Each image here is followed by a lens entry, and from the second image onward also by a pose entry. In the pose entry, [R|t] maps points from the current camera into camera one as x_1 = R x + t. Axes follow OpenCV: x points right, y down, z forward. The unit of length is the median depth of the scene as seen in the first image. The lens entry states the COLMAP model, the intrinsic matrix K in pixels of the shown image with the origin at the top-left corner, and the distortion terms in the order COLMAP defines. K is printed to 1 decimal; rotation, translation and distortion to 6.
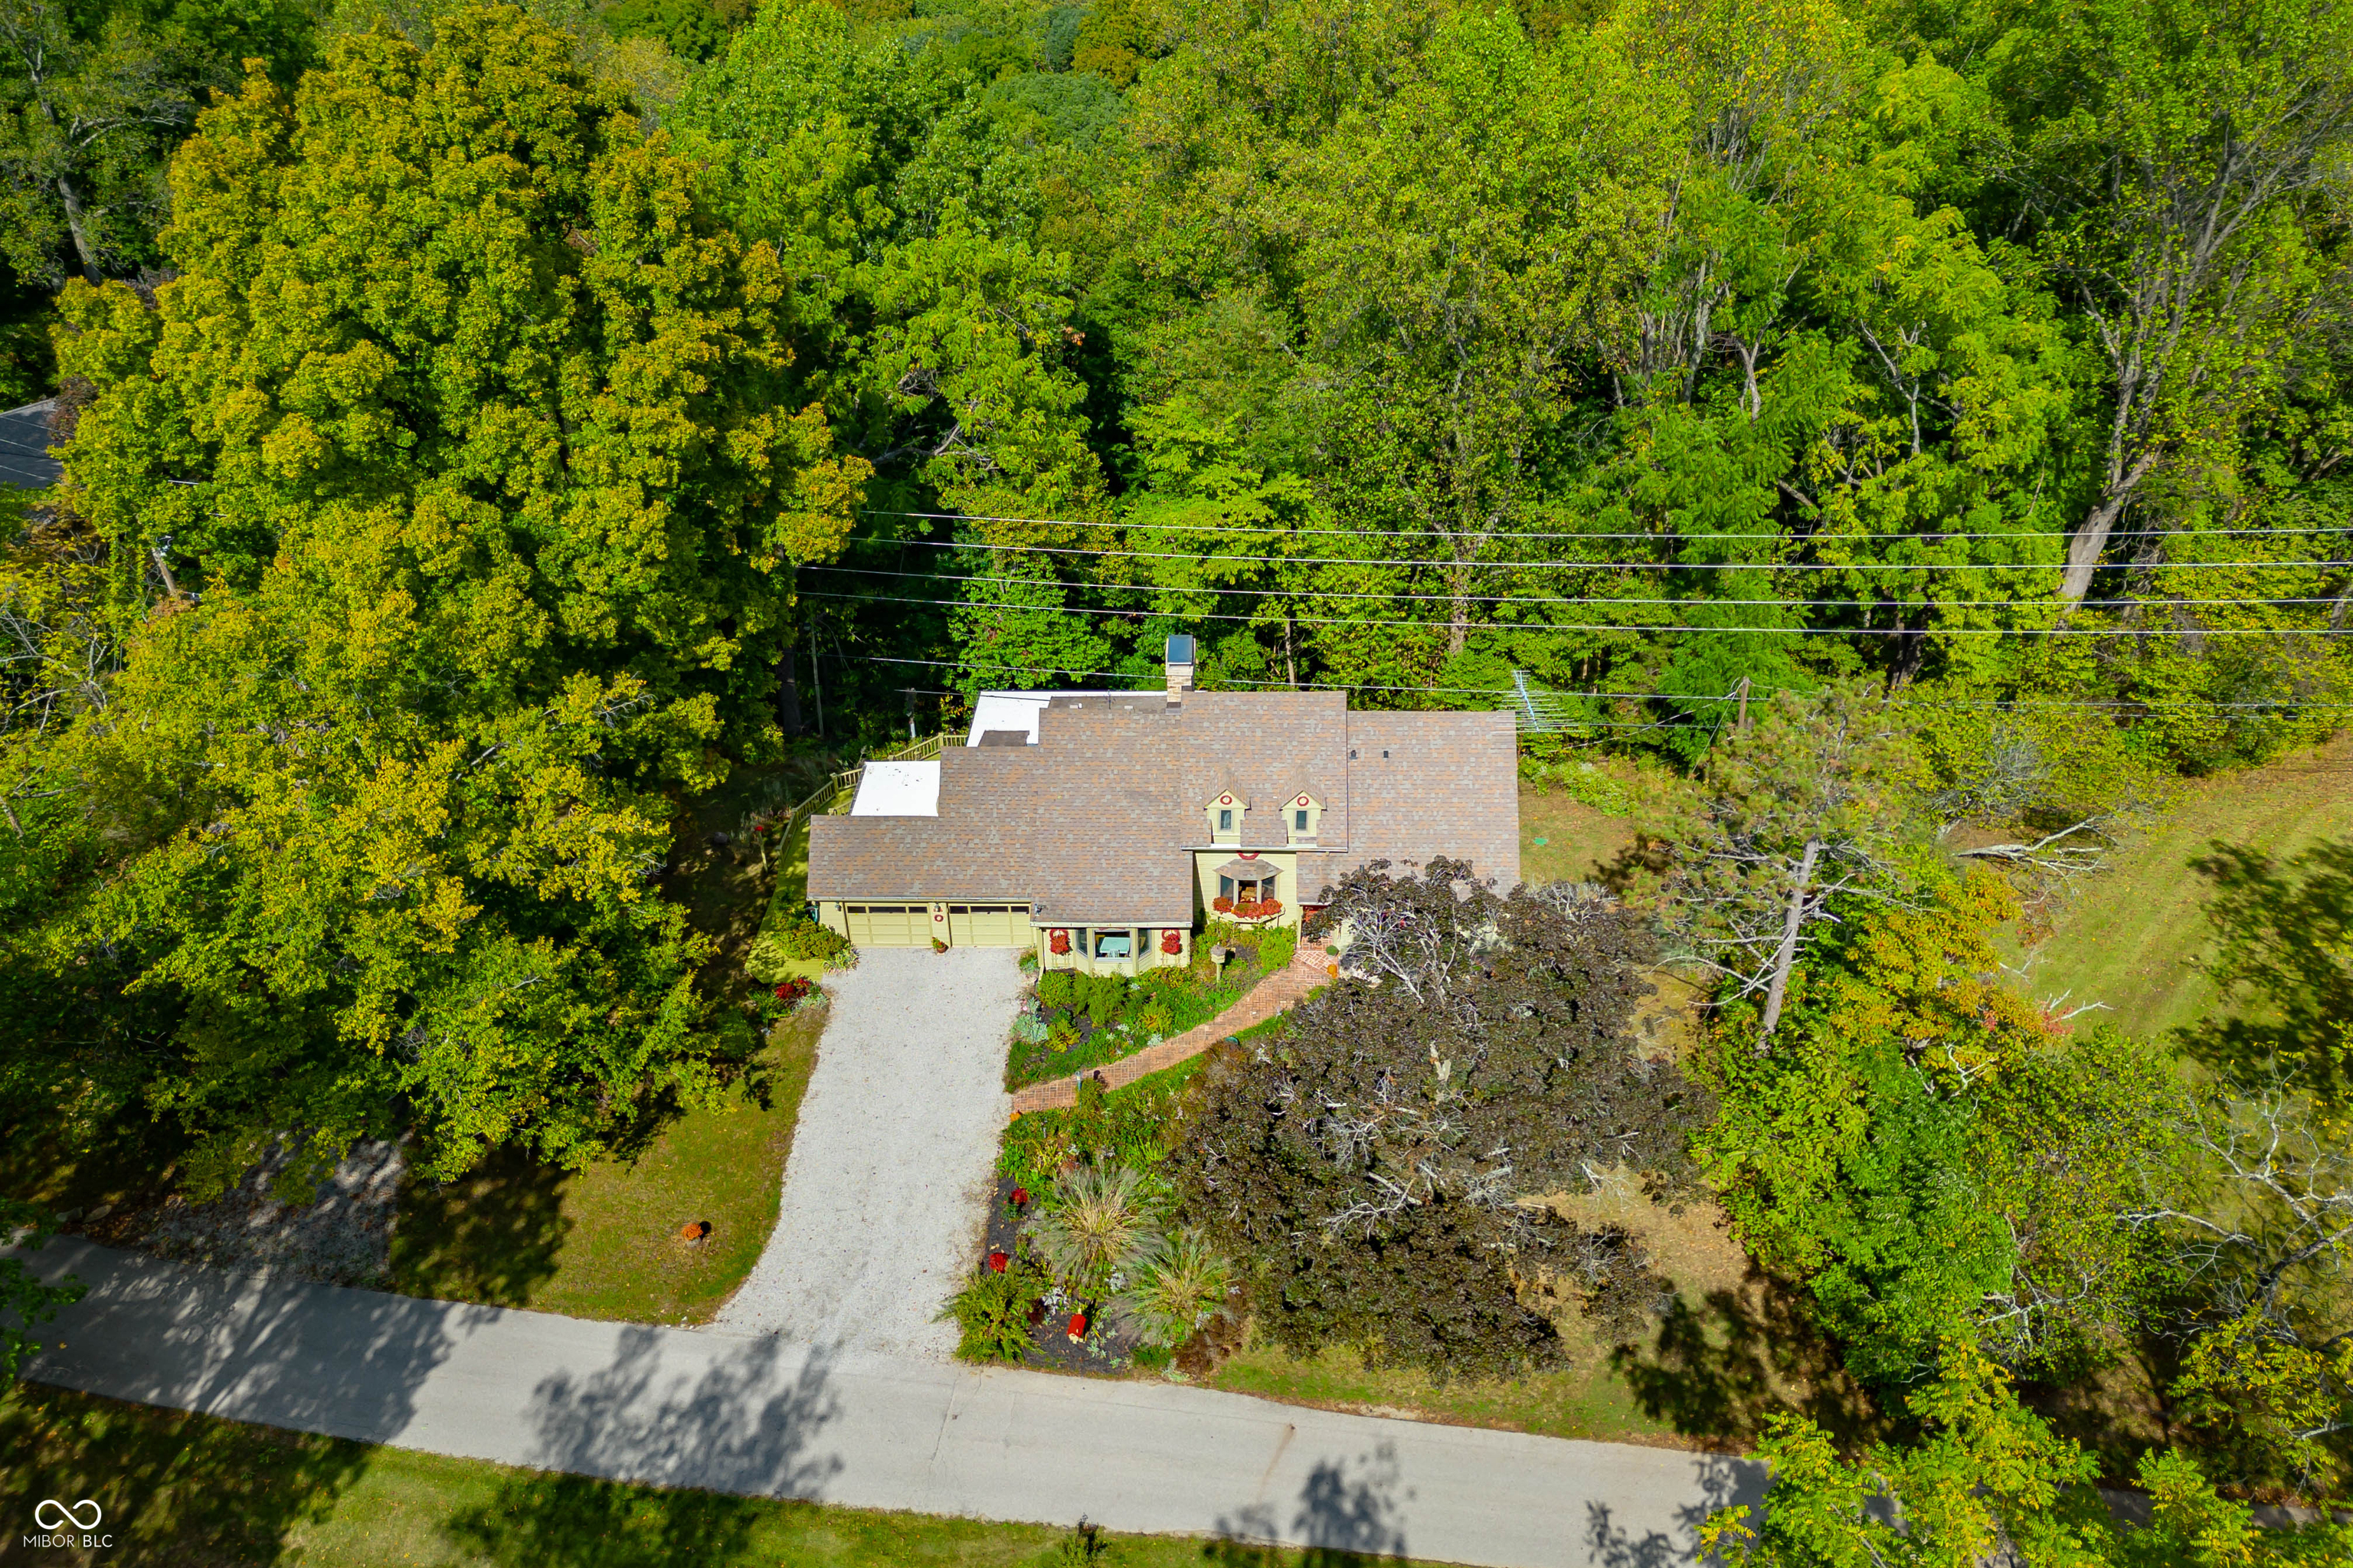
lens RADIAL K [[1701.3, 0, 1176.5], [0, 1701.3, 784.0], [0, 0, 1]] dist [0.009367, 0.004486]
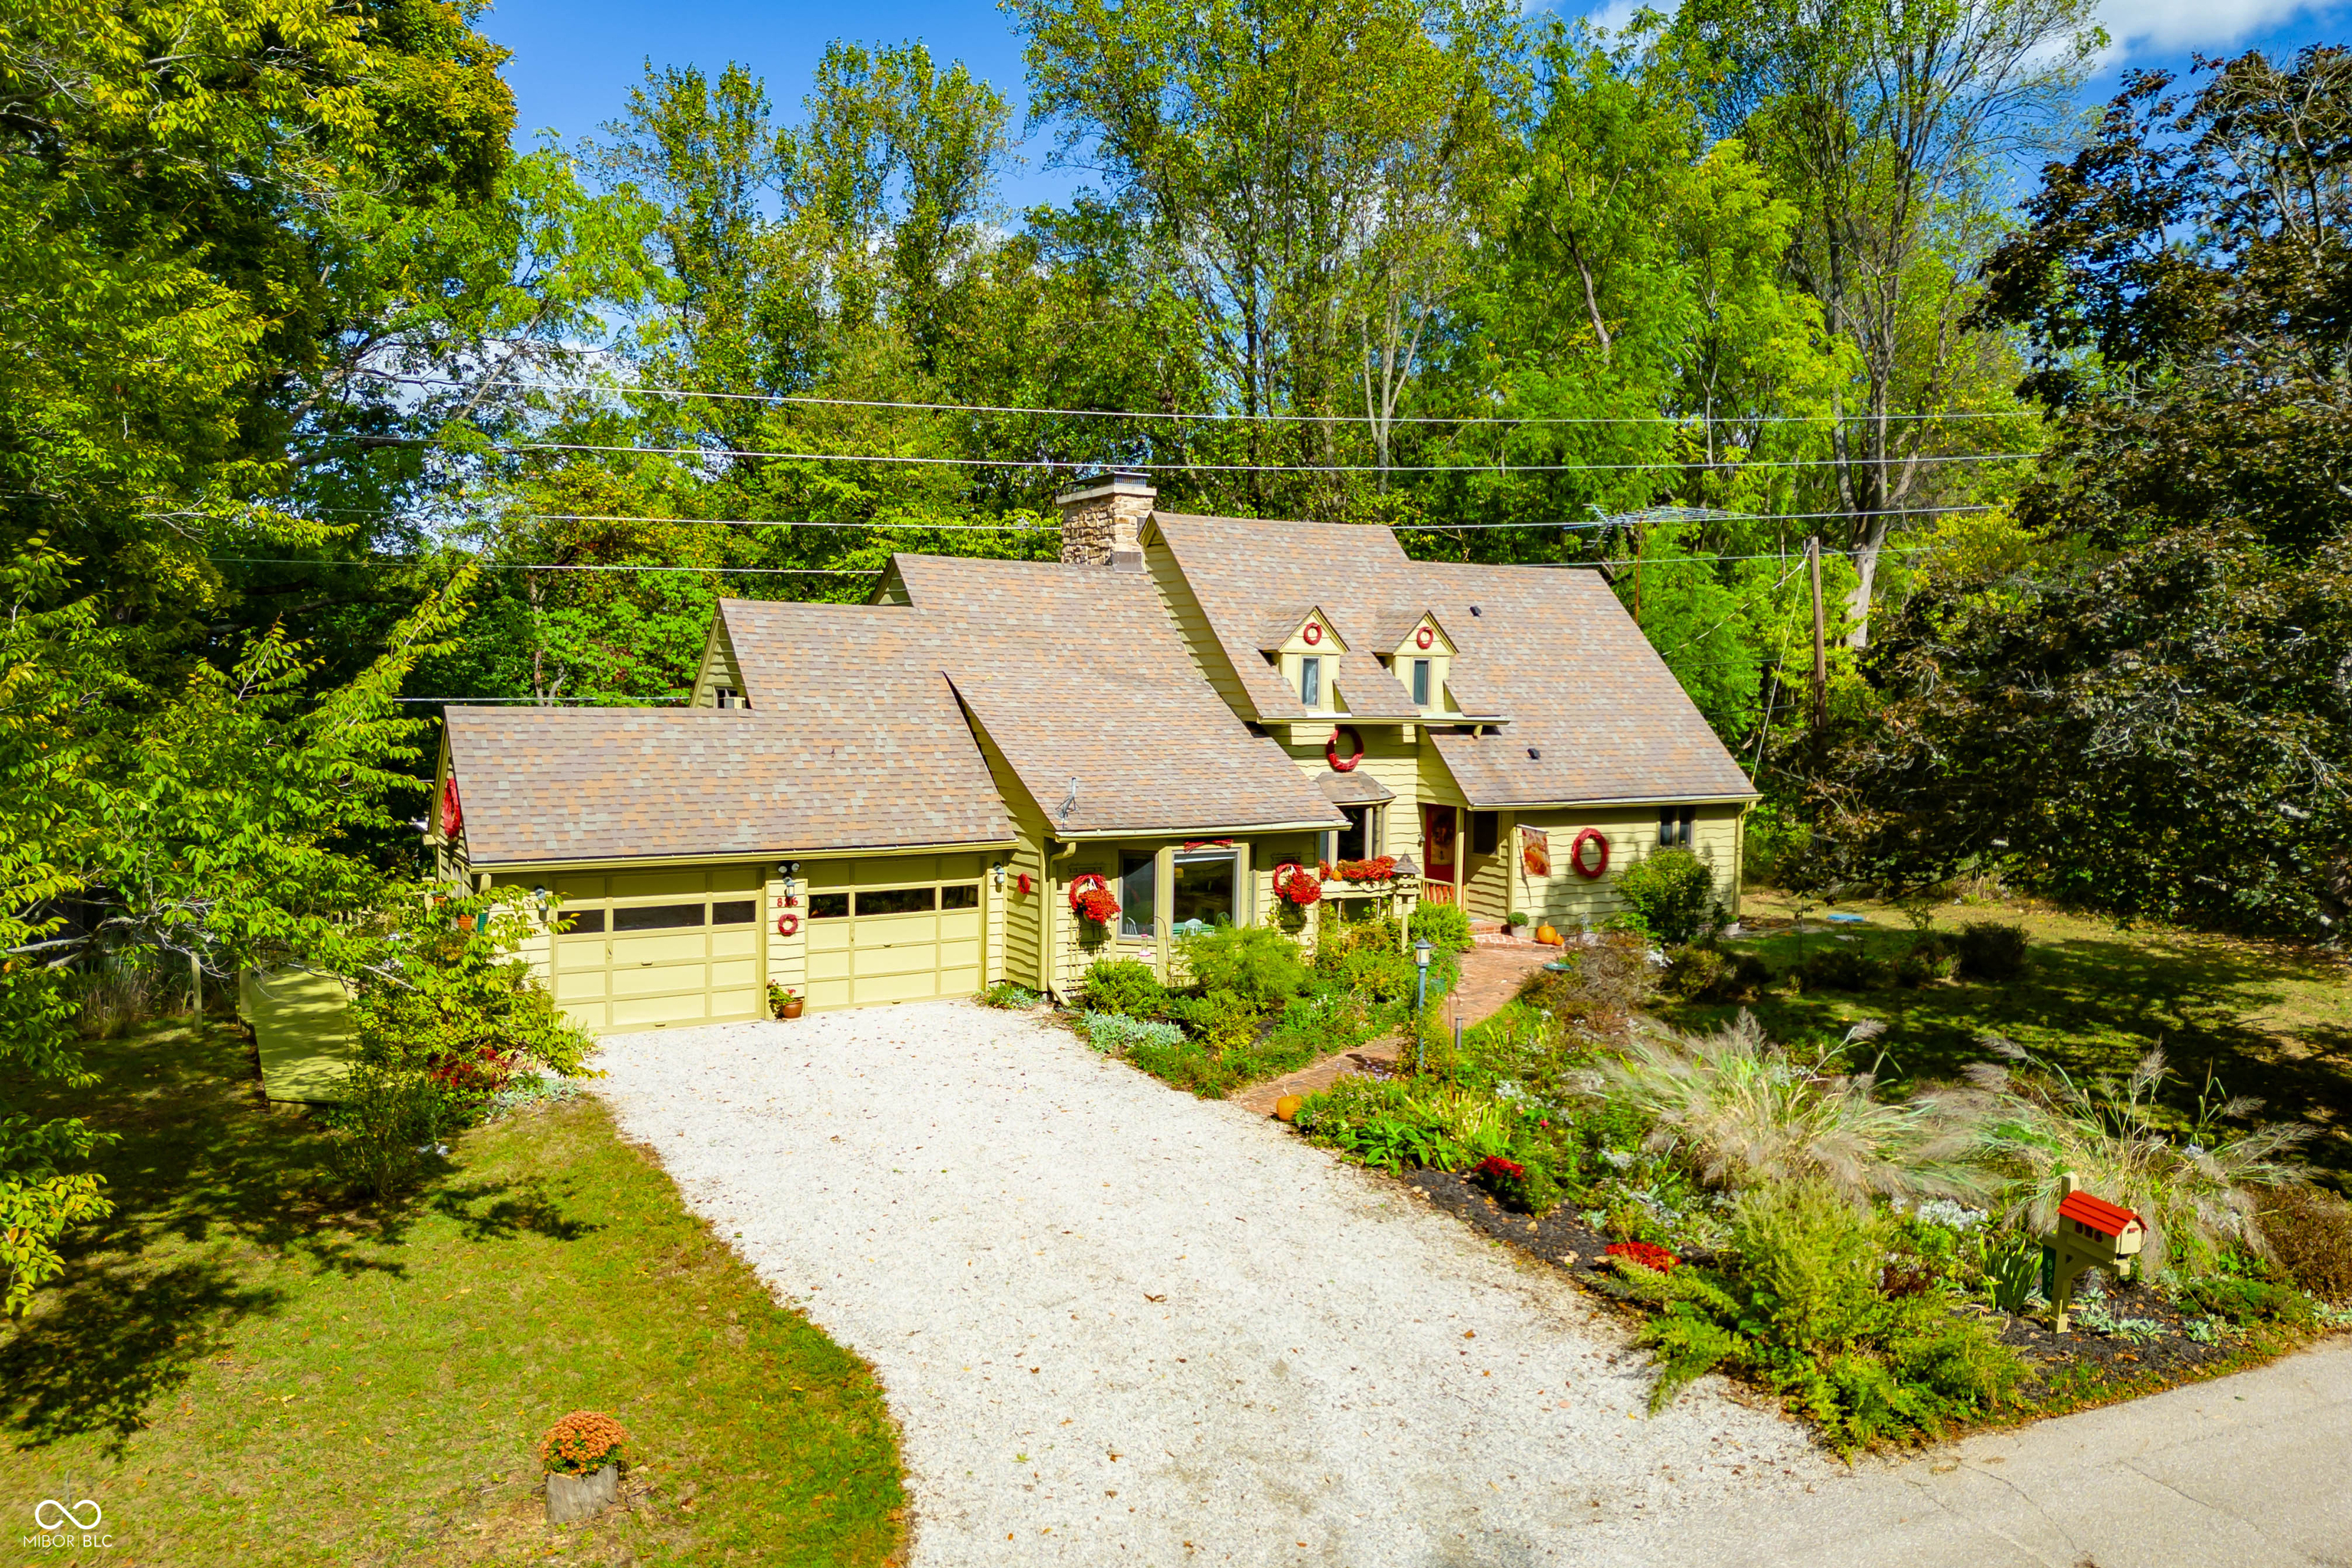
lens RADIAL K [[1734.7, 0, 1176.0], [0, 1734.7, 784.0], [0, 0, 1]] dist [0.008010, 0.001983]
pose [[0.847153, -0.017757, 0.531052, -0.305261], [0.287428, 0.855906, -0.429896, 0.279318], [-0.446897, 0.516827, 0.730187, 0.660317]]
